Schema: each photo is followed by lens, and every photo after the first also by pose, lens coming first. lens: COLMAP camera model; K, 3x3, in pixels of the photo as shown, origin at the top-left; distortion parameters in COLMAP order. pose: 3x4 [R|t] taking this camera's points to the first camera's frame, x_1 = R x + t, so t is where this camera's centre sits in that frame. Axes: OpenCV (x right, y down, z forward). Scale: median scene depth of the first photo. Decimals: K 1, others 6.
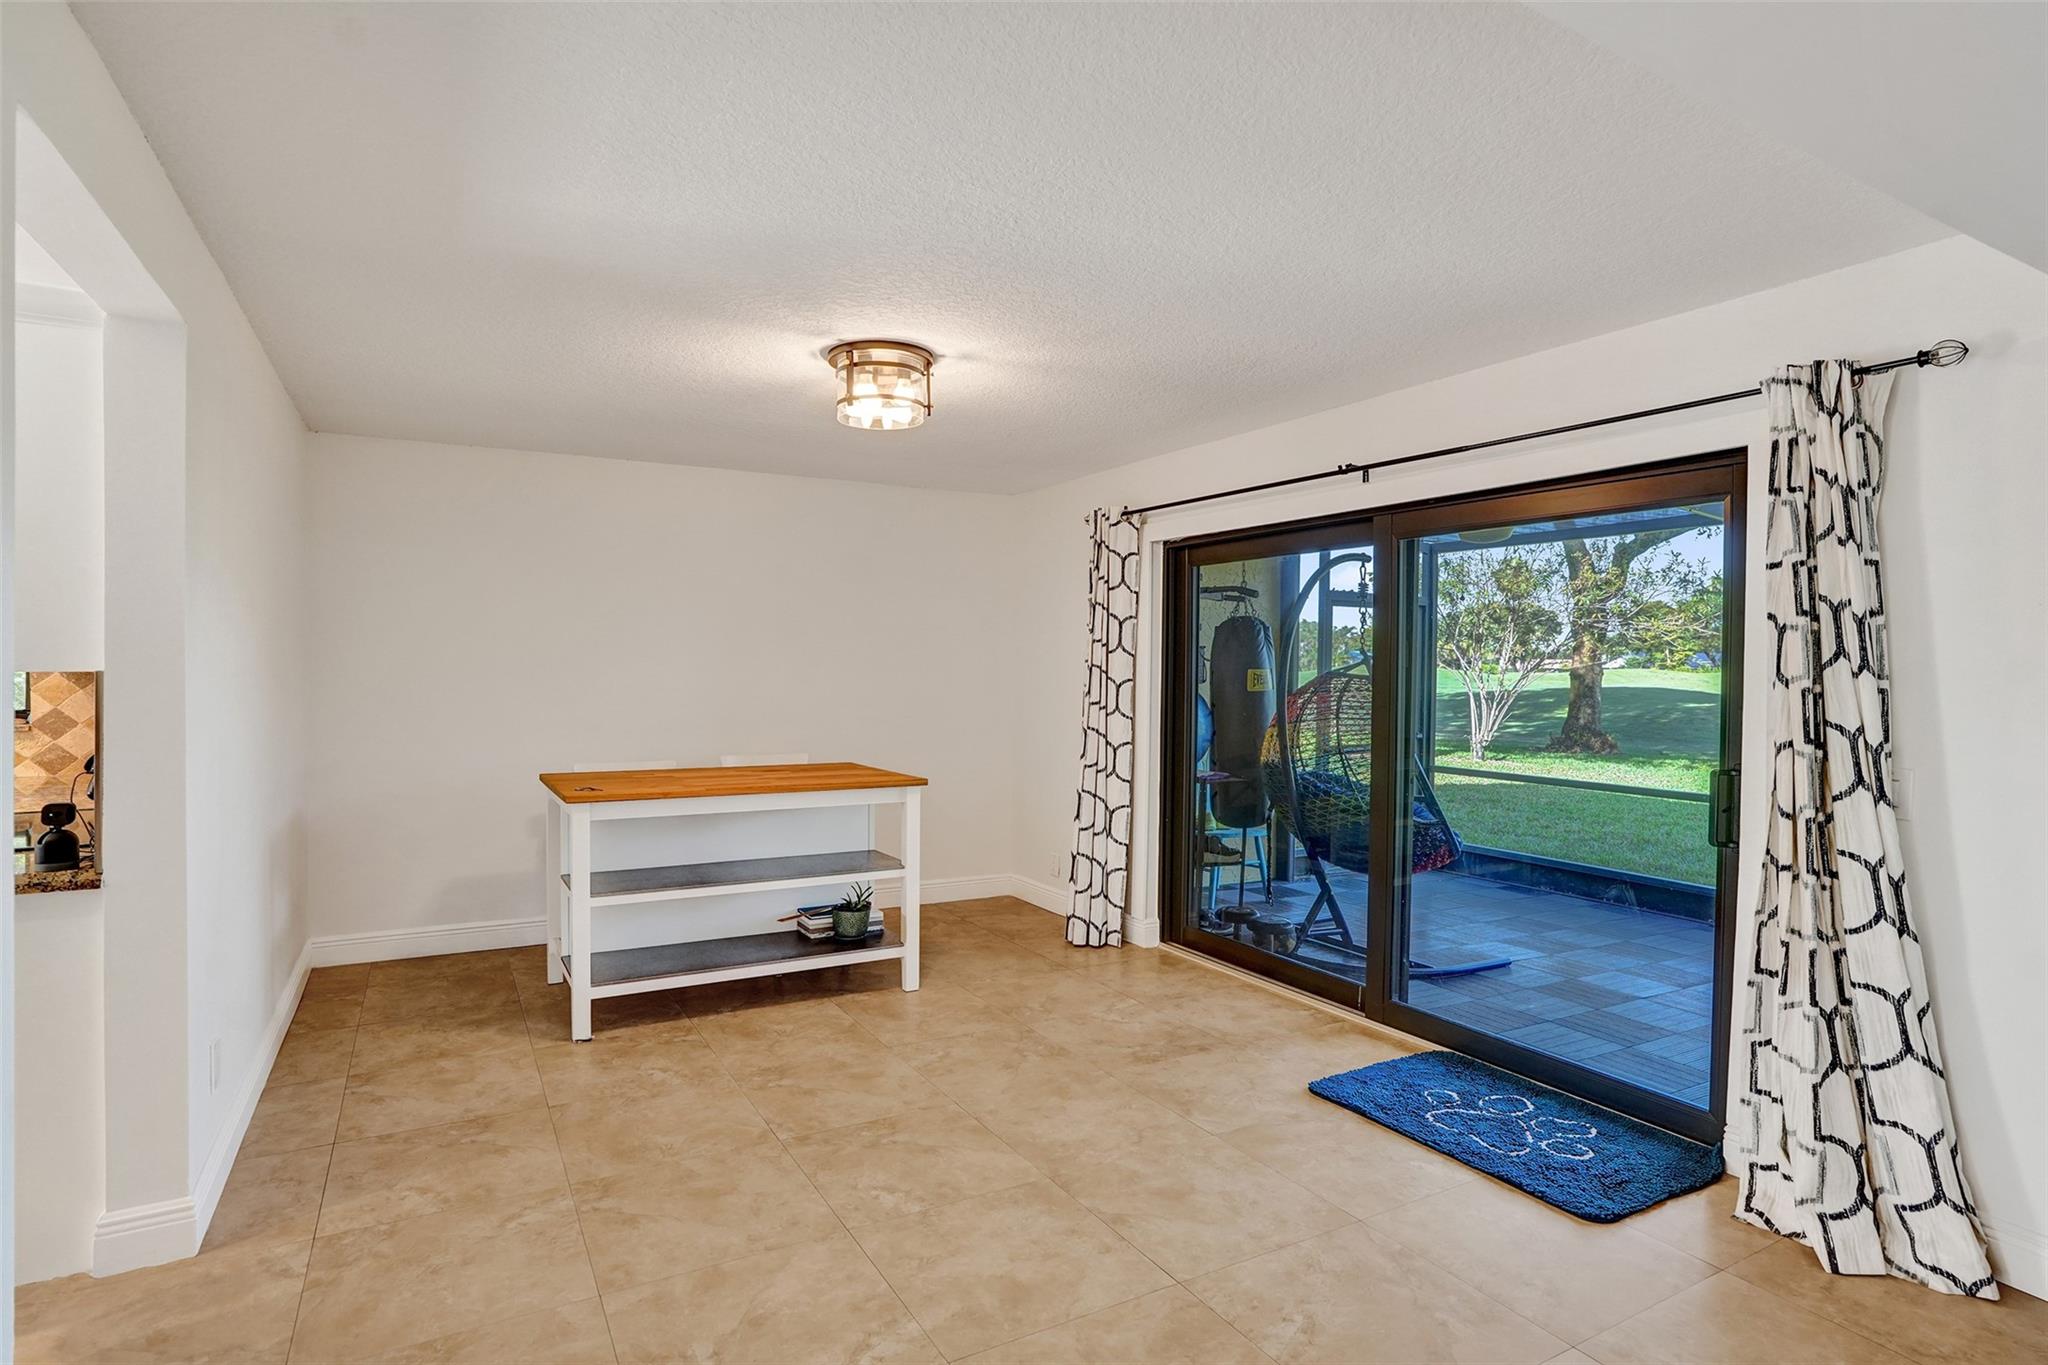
lens RADIAL K [[1056.4, 0, 1029.9], [0, 1056.4, 680.7], [0, 0, 1]] dist [-0.052531, 0.022731]
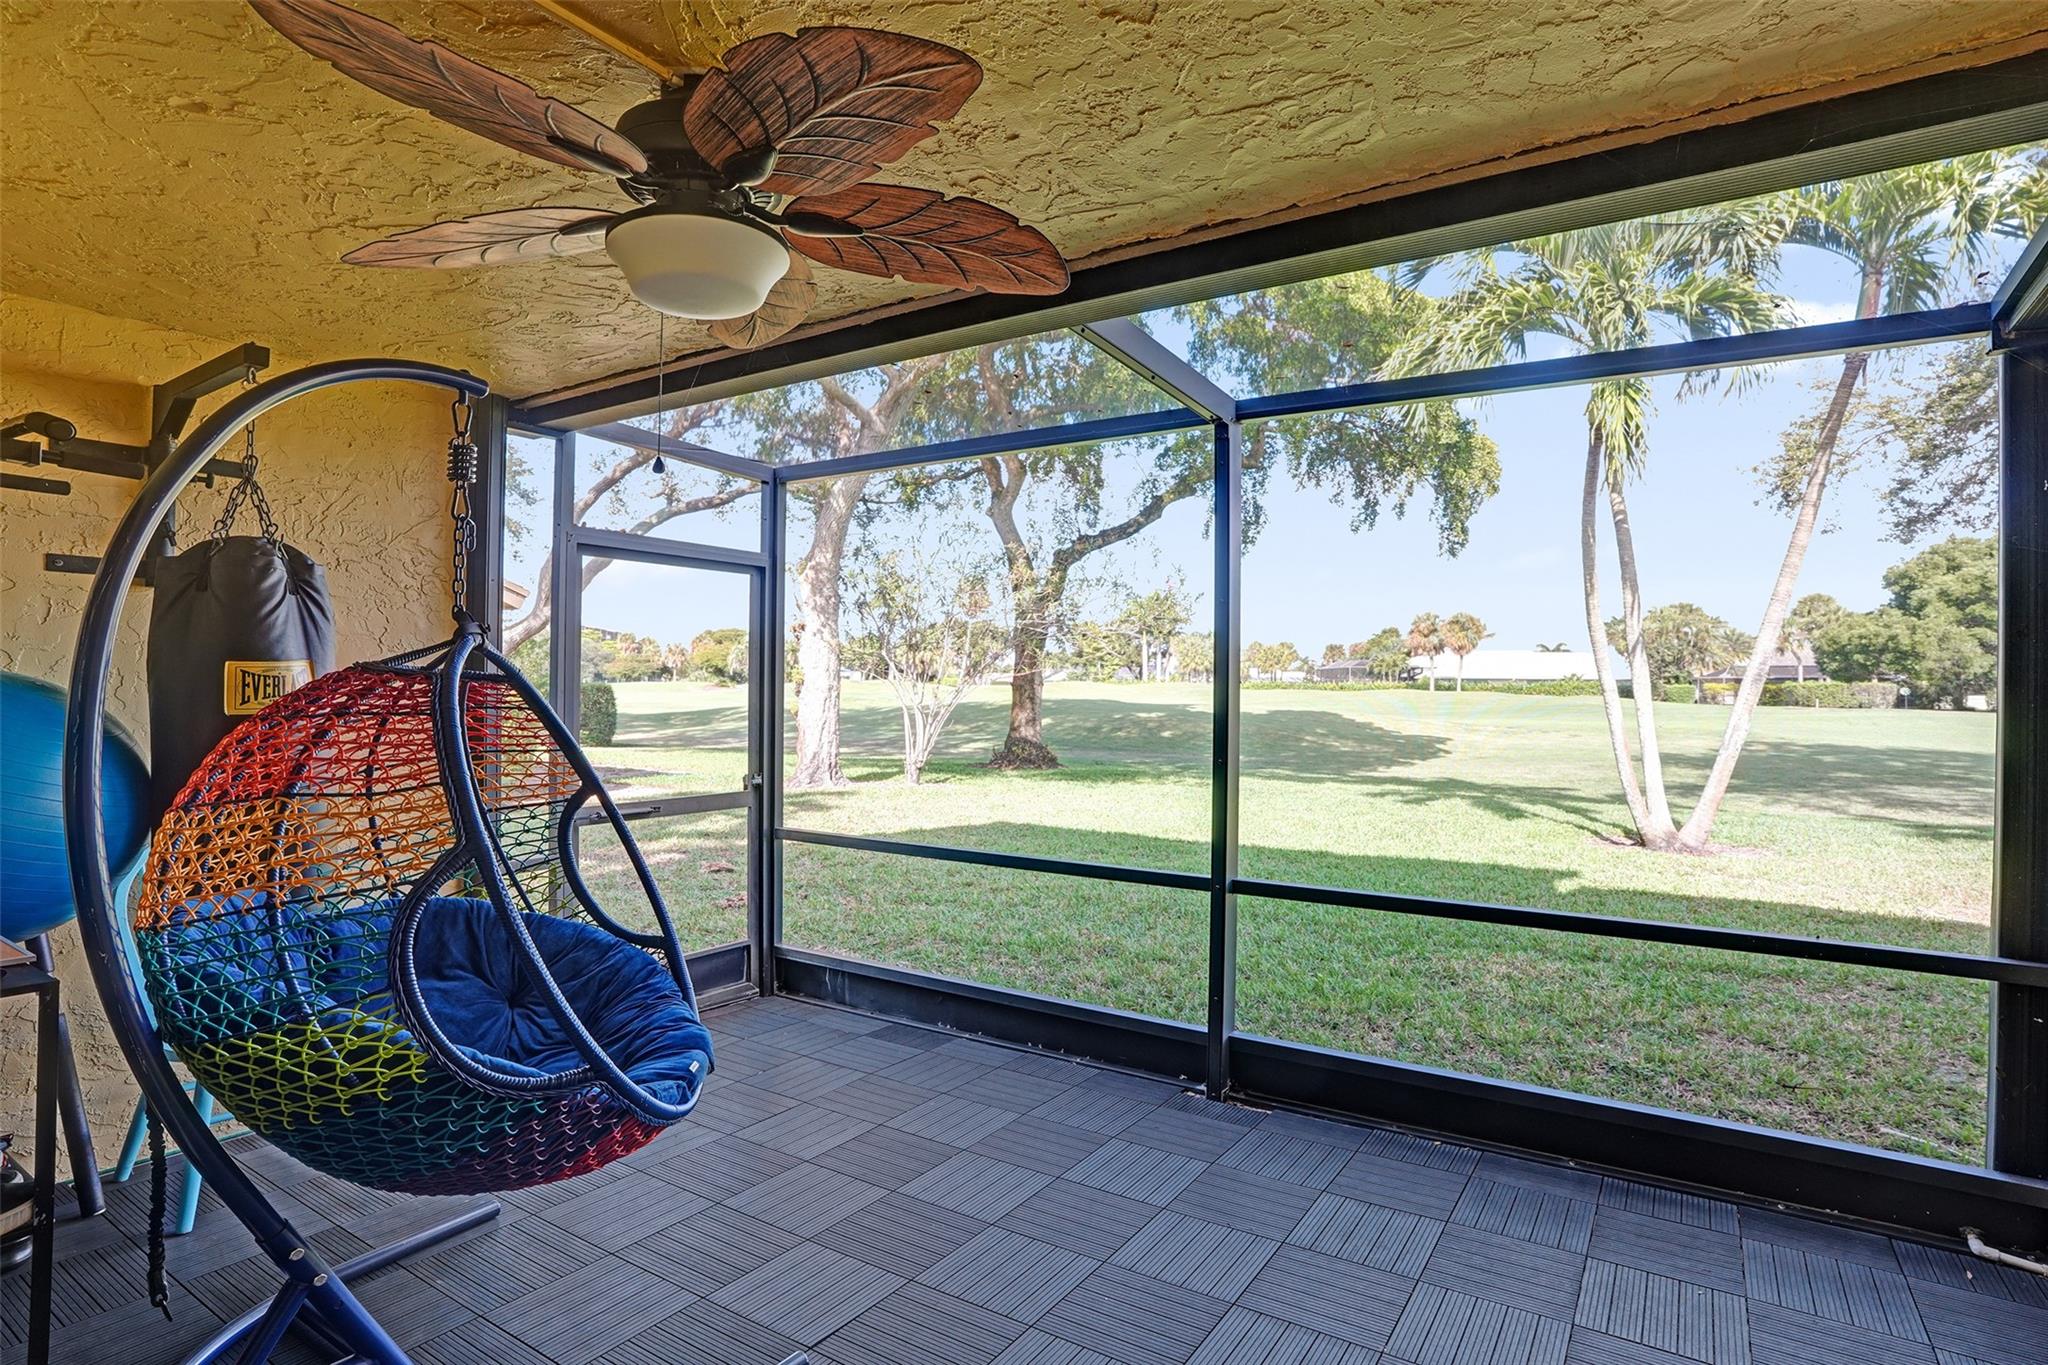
lens RADIAL K [[1056.4, 0, 1029.9], [0, 1056.4, 680.7], [0, 0, 1]] dist [-0.052531, 0.022731]
pose [[0.884557, -0.005611, 0.466398, 0.101820], [0.012176, 0.999865, -0.011064, 0.001338], [-0.466273, 0.015466, 0.884506, 0.175127]]
